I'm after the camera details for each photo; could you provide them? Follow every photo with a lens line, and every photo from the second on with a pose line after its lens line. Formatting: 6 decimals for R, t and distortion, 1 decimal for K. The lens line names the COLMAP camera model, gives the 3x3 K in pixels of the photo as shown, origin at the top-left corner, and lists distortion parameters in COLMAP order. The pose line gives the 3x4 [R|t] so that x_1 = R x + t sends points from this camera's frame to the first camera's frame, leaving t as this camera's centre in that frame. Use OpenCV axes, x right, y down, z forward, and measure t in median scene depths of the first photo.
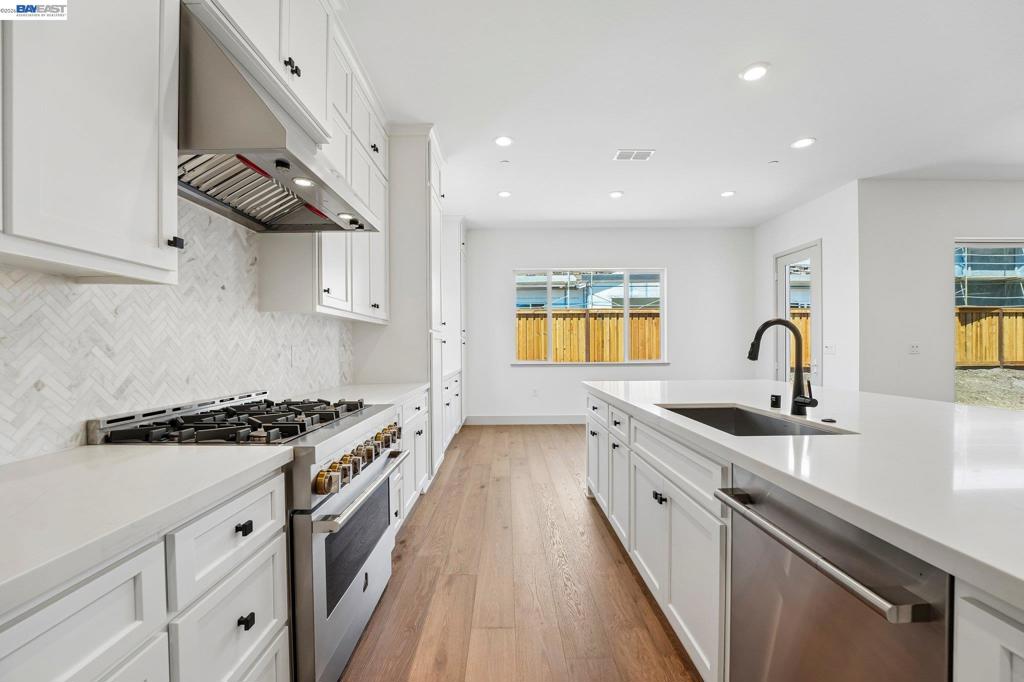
lens RADIAL K [[417.3, 0, 507.8], [0, 417.3, 351.0], [0, 0, 1]] dist [-0.025881, 0.001844]
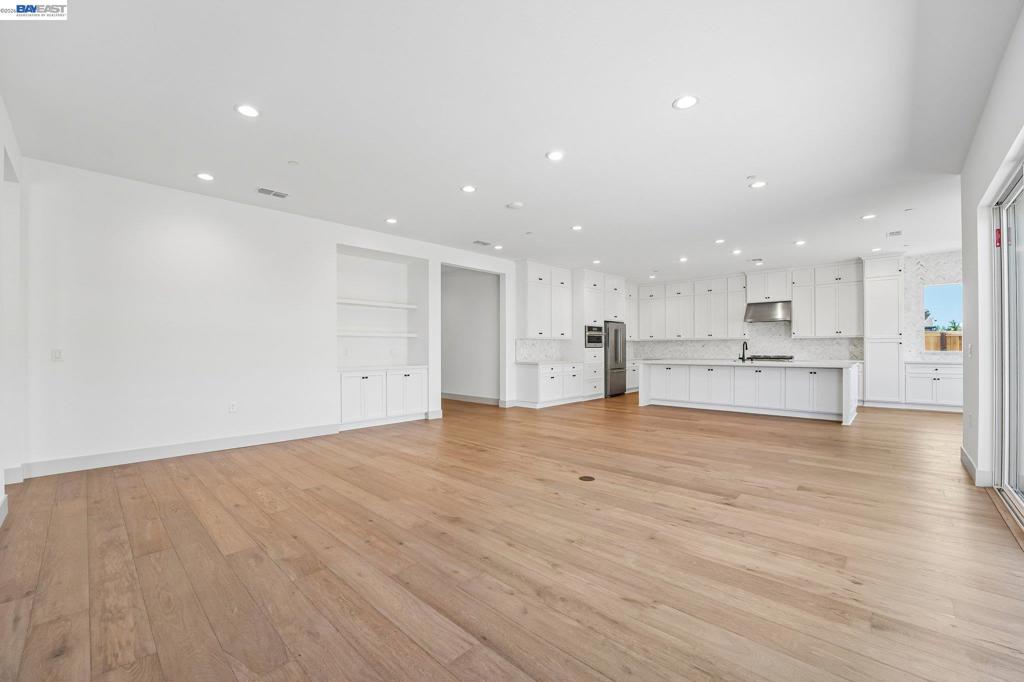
lens RADIAL K [[417.3, 0, 510.7], [0, 417.3, 349.4], [0, 0, 1]] dist [-0.025881, 0.001844]
pose [[-0.695263, 0.012818, -0.718641, 3.141005], [0.004303, 0.999897, 0.013671, -0.032851], [0.718743, 0.006412, -0.695246, 1.250011]]
